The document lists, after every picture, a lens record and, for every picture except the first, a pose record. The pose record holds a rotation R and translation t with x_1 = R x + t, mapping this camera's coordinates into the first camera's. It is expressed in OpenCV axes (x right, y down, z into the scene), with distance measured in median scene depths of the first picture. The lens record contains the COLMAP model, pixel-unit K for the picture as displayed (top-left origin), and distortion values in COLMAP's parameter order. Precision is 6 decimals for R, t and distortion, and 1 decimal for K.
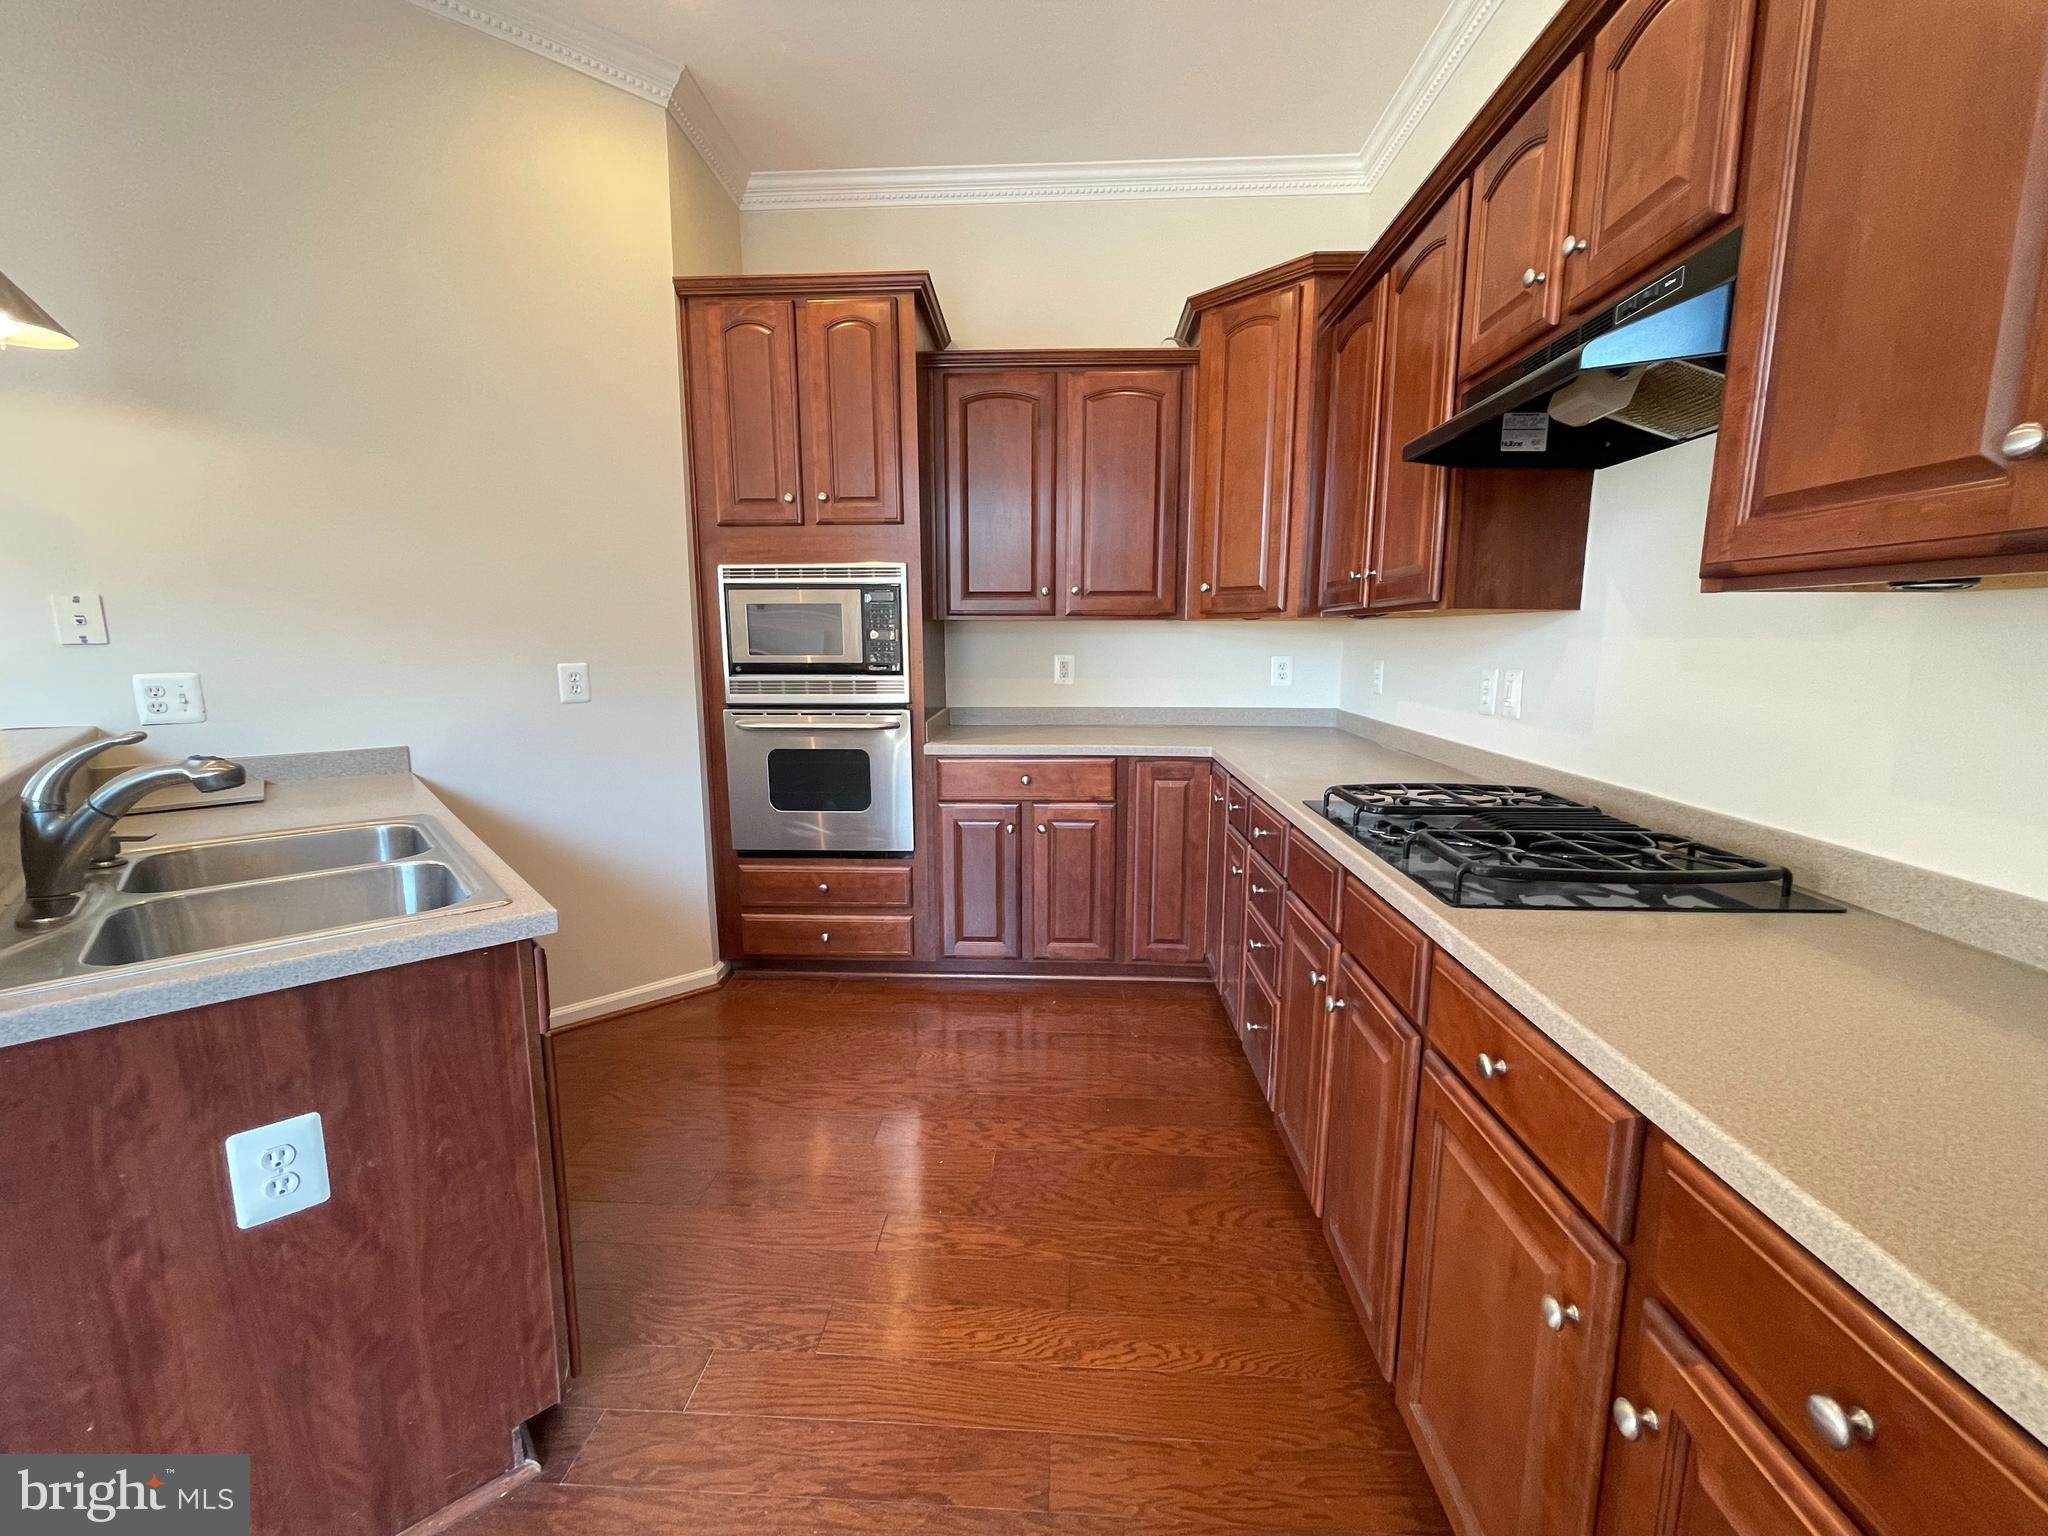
lens RADIAL K [[830.0, 0, 1023.9], [0, 830.0, 764.0], [0, 0, 1]] dist [-0.001480, -0.000609]
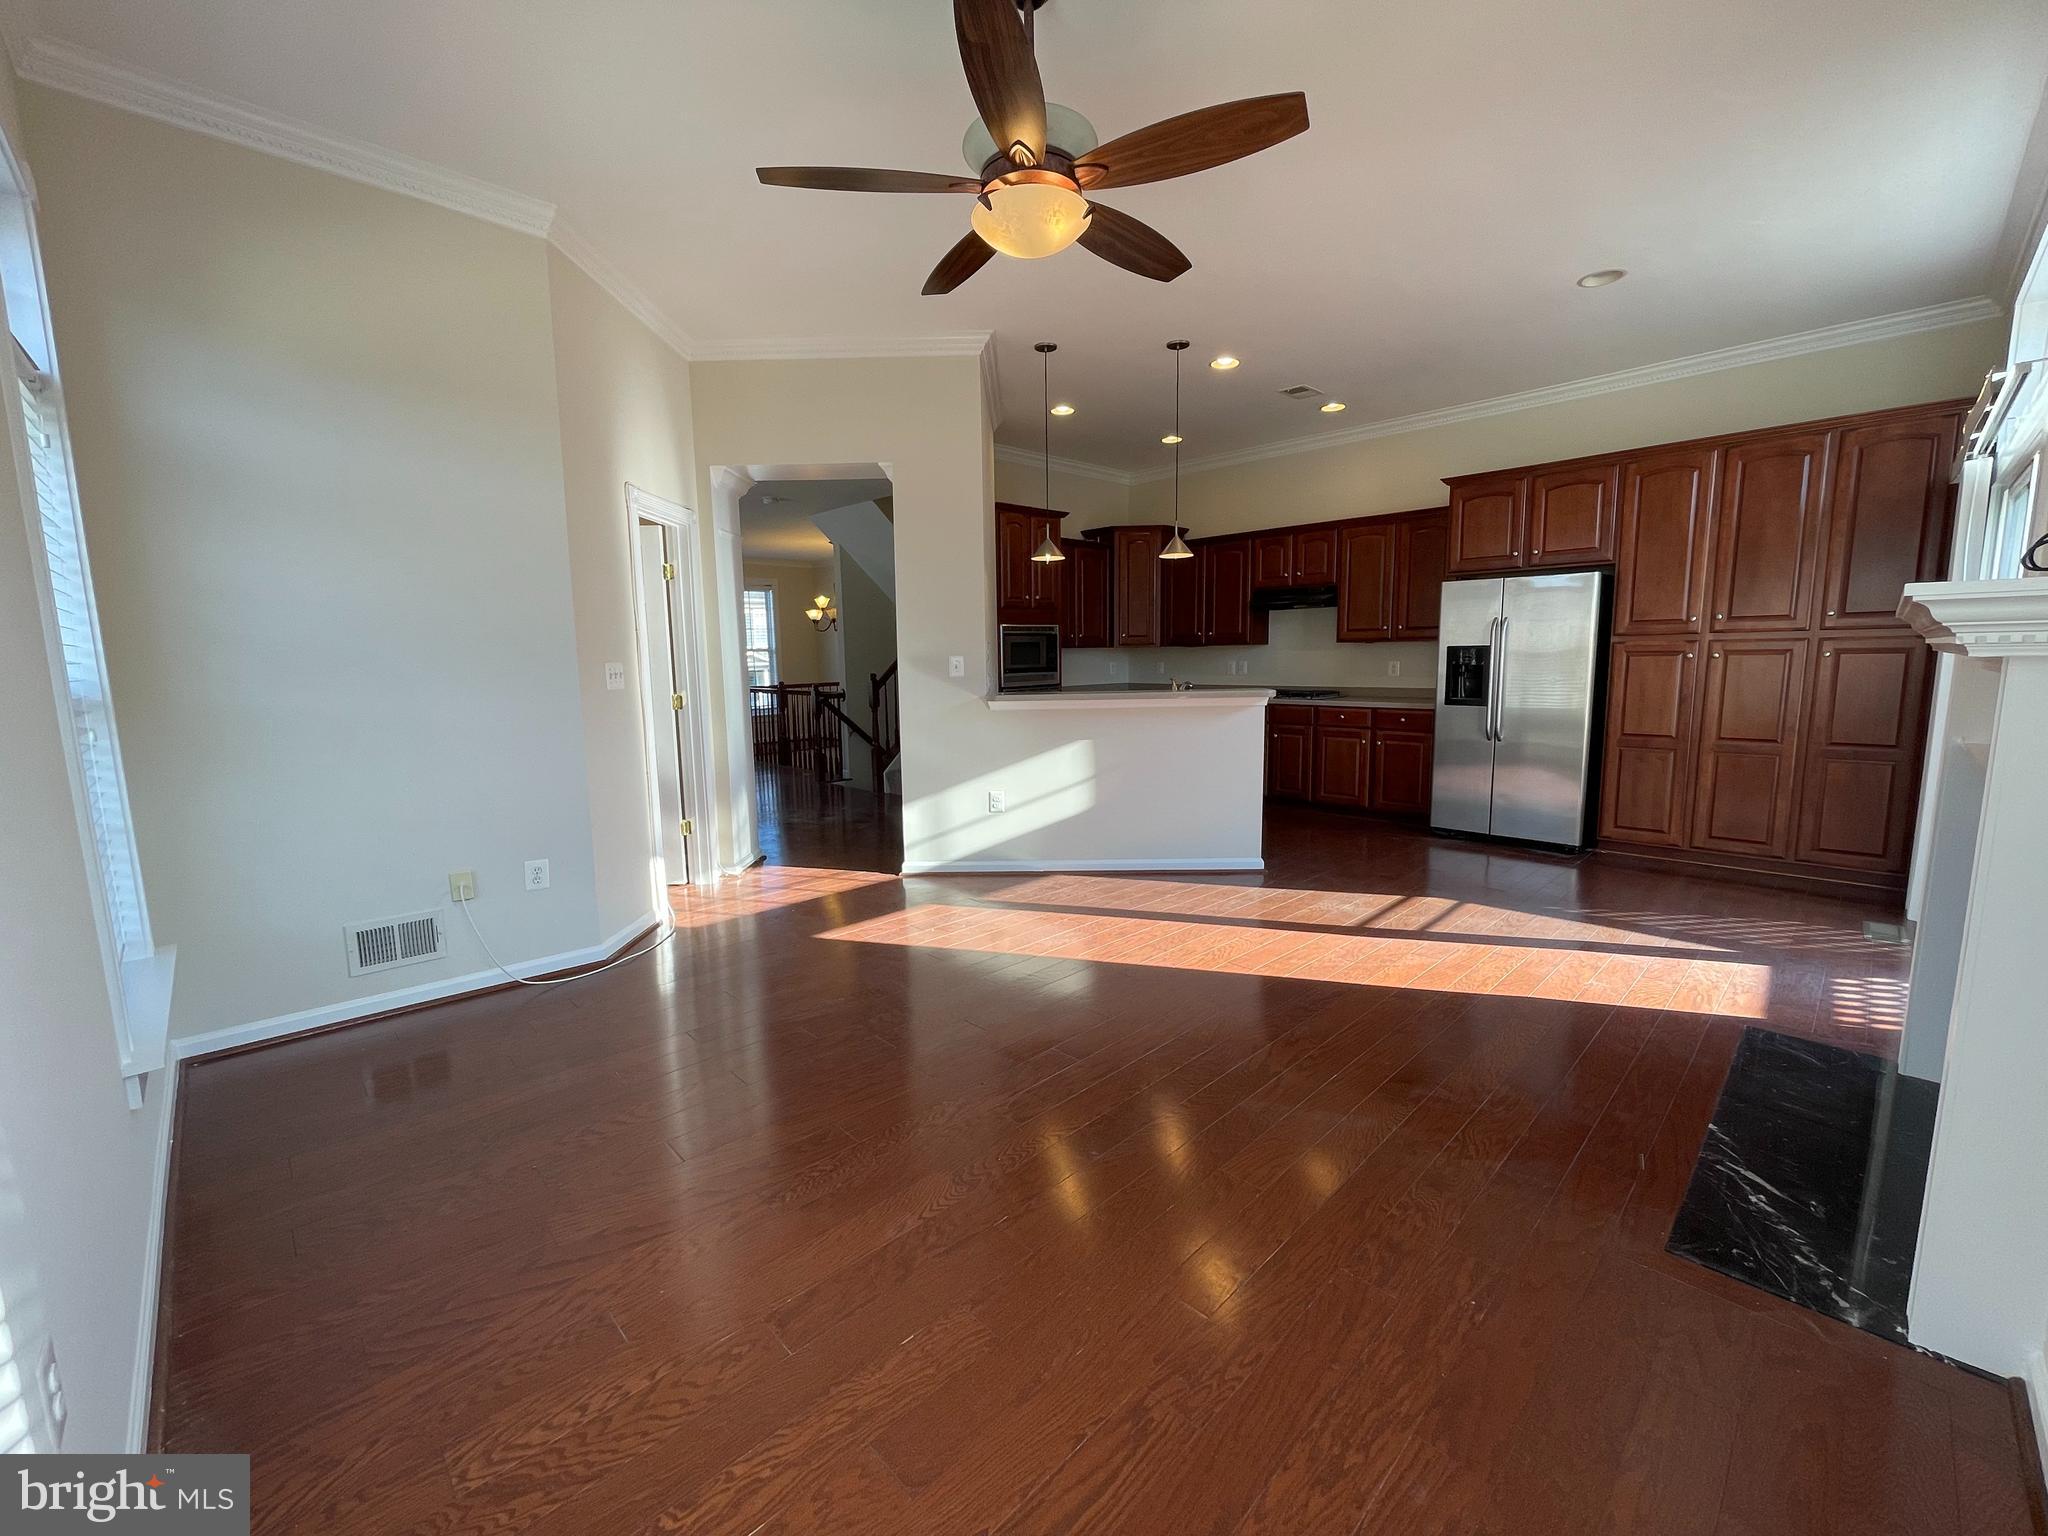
lens RADIAL K [[830.0, 0, 1030.6], [0, 830.0, 768.9], [0, 0, 1]] dist [-0.001480, -0.000609]
pose [[0.674987, -0.118122, 0.728313, -1.988455], [0.132049, 0.990504, 0.038266, 0.067809], [-0.725917, 0.070344, 0.684175, -0.558240]]
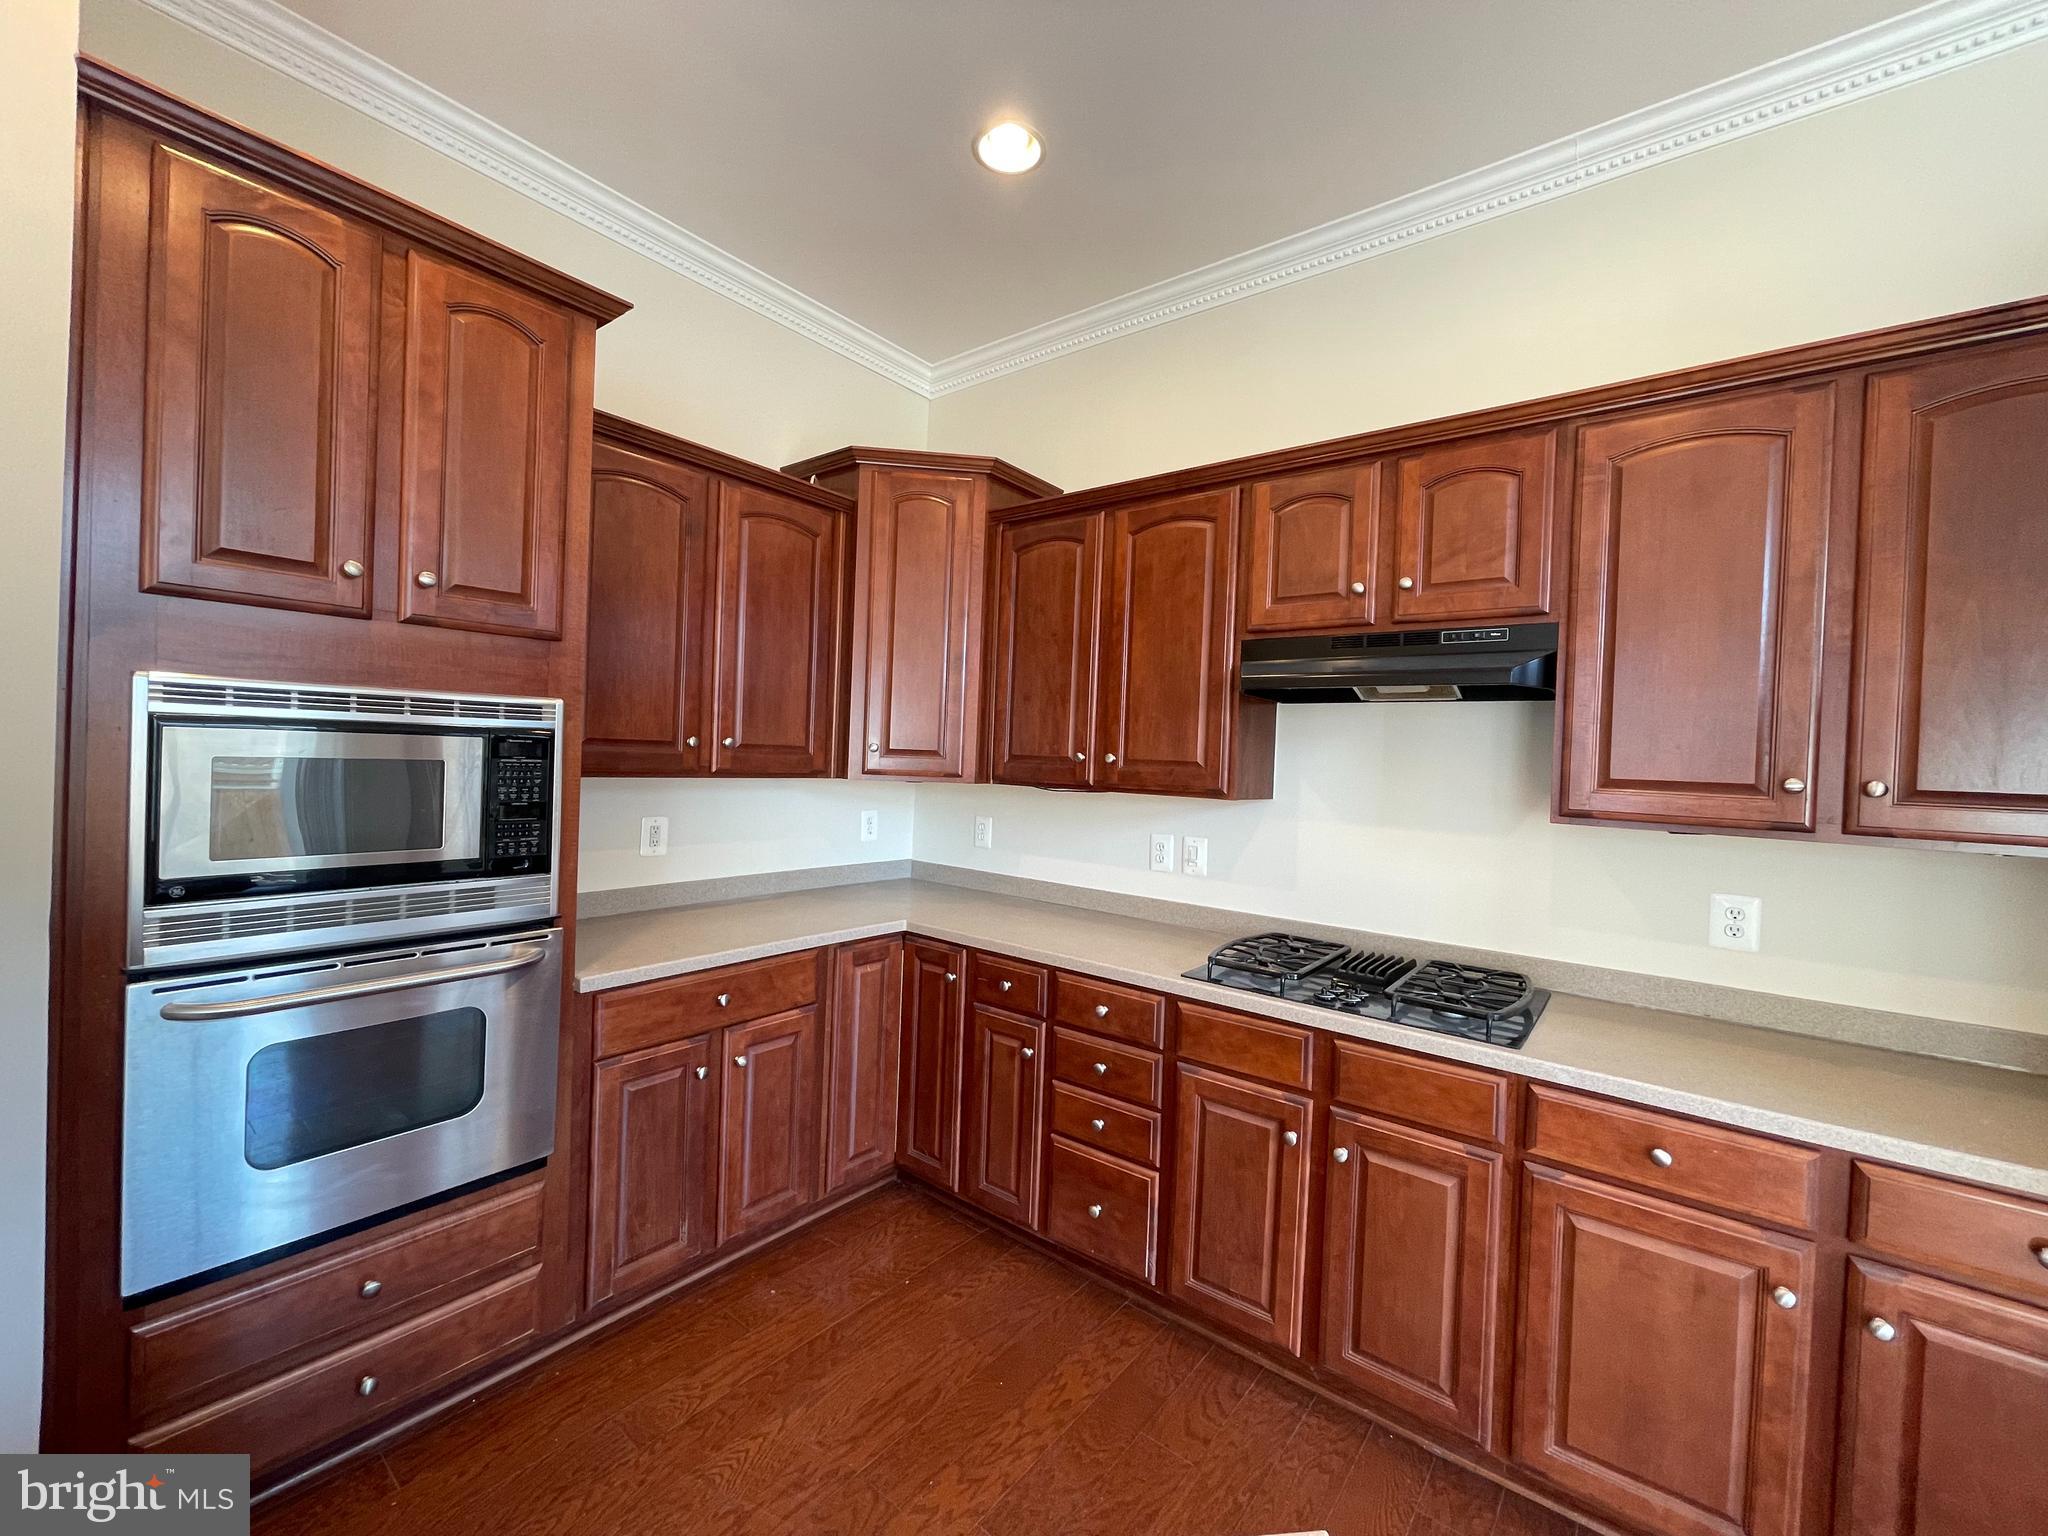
lens RADIAL K [[830.0, 0, 1030.8], [0, 830.0, 762.0], [0, 0, 1]] dist [-0.001480, -0.000609]
pose [[0.578735, 0.016515, 0.815348, -0.452312], [0.086191, 0.992957, -0.081291, -0.108716], [-0.810948, 0.117322, 0.573236, 0.334234]]
